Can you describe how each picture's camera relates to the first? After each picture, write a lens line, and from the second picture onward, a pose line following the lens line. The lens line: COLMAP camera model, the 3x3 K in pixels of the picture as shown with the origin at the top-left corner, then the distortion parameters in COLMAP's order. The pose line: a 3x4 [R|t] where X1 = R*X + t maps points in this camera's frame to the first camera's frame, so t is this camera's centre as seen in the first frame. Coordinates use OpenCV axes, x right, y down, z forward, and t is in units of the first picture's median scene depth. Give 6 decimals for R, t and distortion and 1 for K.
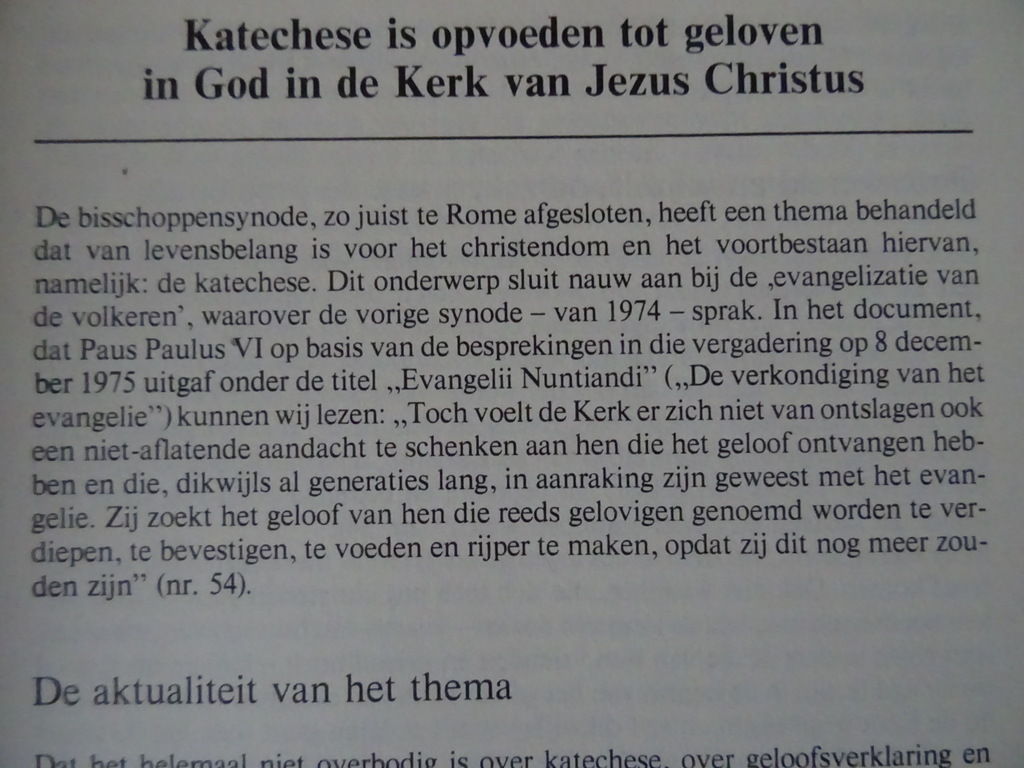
lens RADIAL K [[715.1, 0, 512.0], [0, 715.1, 384.0], [0, 0, 1]] dist [0.020000, -0.046158]
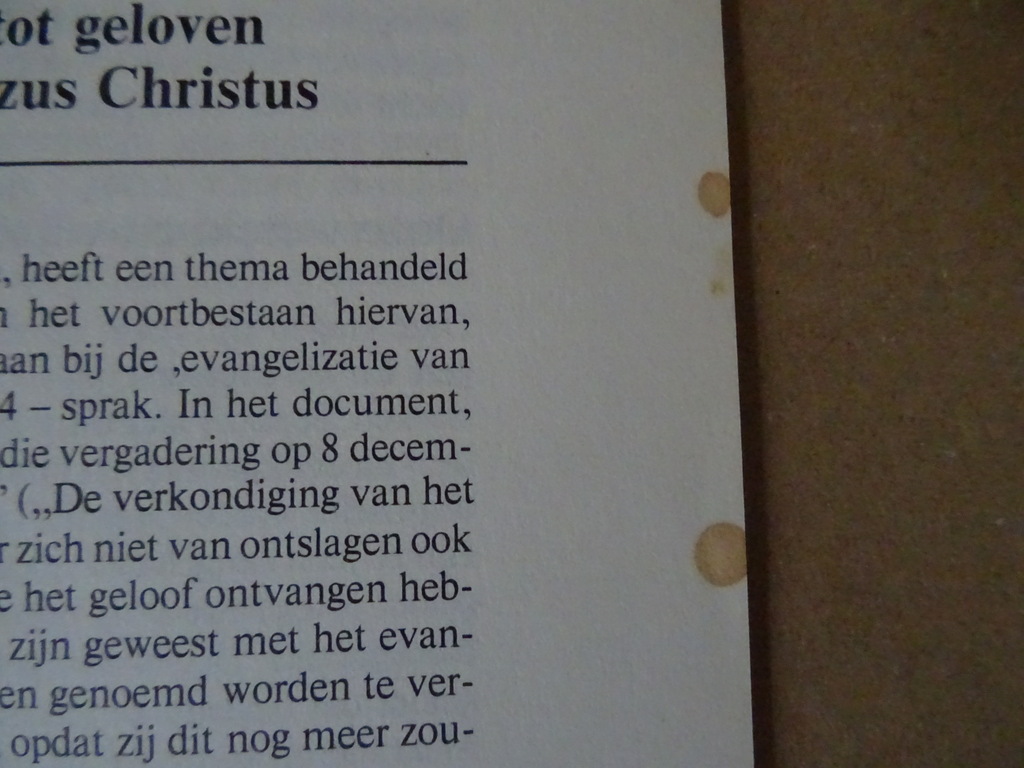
lens RADIAL K [[715.1, 0, 512.0], [0, 715.1, 384.0], [0, 0, 1]] dist [0.020000, -0.046158]
pose [[0.998270, -0.001258, 0.058788, 0.656038], [0.004047, 0.998871, -0.047340, -0.089028], [-0.058662, 0.047496, 0.997147, 0.267462]]
